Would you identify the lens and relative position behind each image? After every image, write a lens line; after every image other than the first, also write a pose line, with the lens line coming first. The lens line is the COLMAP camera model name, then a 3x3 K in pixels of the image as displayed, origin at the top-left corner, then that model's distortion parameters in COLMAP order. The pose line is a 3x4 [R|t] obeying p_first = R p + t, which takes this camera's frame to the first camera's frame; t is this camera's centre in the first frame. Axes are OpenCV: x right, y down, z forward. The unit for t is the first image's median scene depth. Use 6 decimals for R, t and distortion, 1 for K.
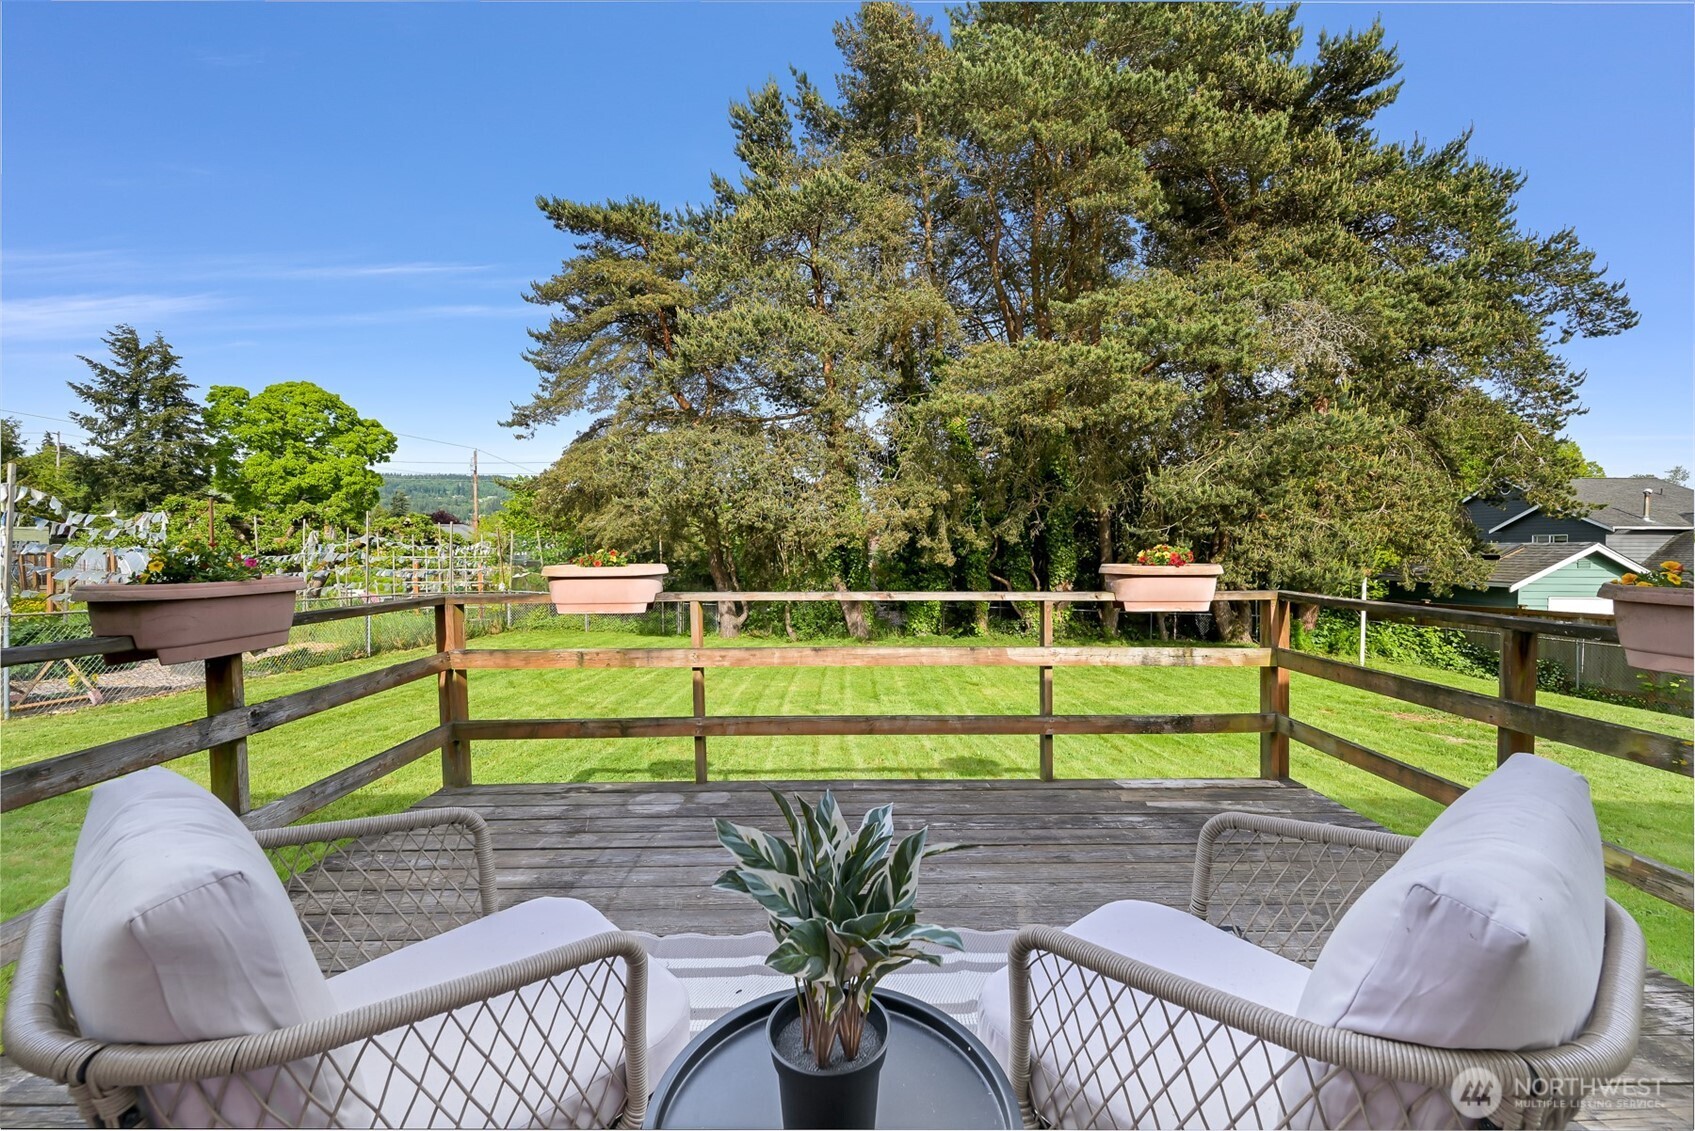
lens RADIAL K [[695.2, 0, 847.5], [0, 695.2, 565.5], [0, 0, 1]] dist [-0.000108, -0.000080]
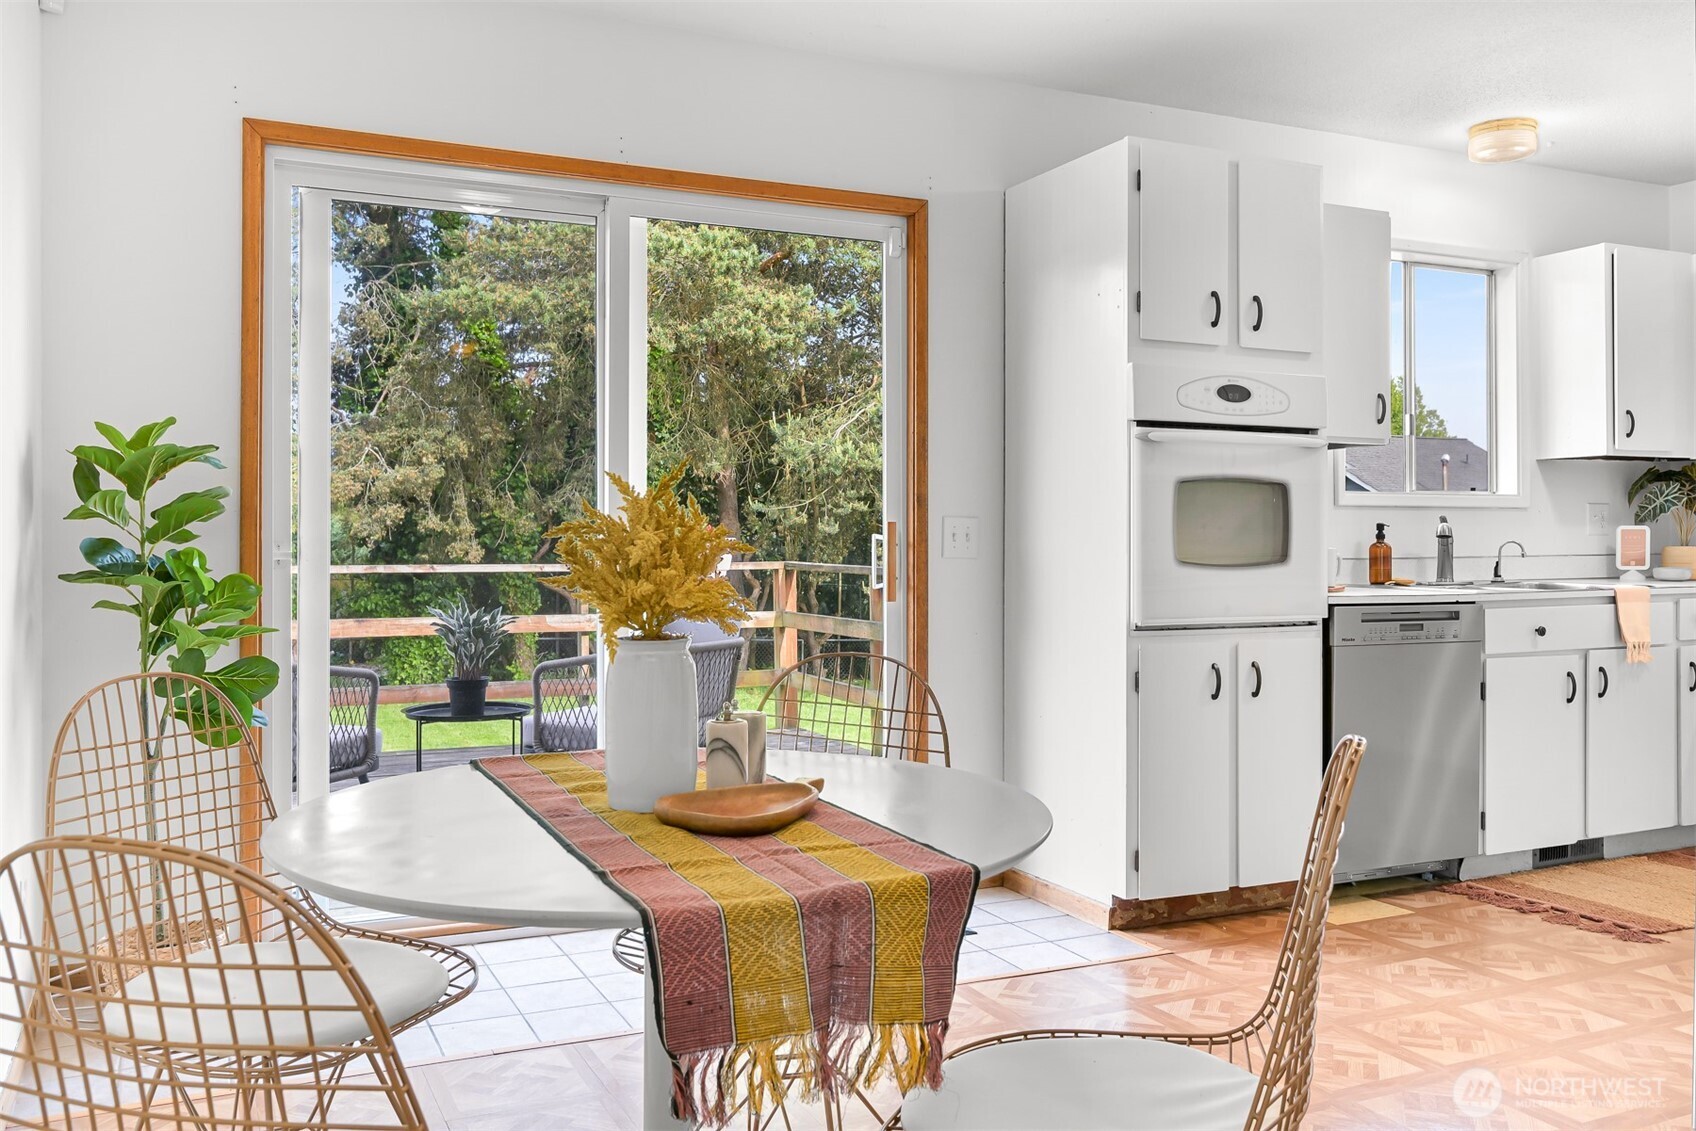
lens RADIAL K [[1487.3, 0, 848.0], [0, 1487.3, 565.5], [0, 0, 1]] dist [-0.043065, 0.002809]
pose [[0.919966, -0.007049, 0.391935, -0.061884], [0.010132, 0.999932, -0.005796, 0.015142], [-0.391868, 0.009303, 0.919974, -0.333400]]
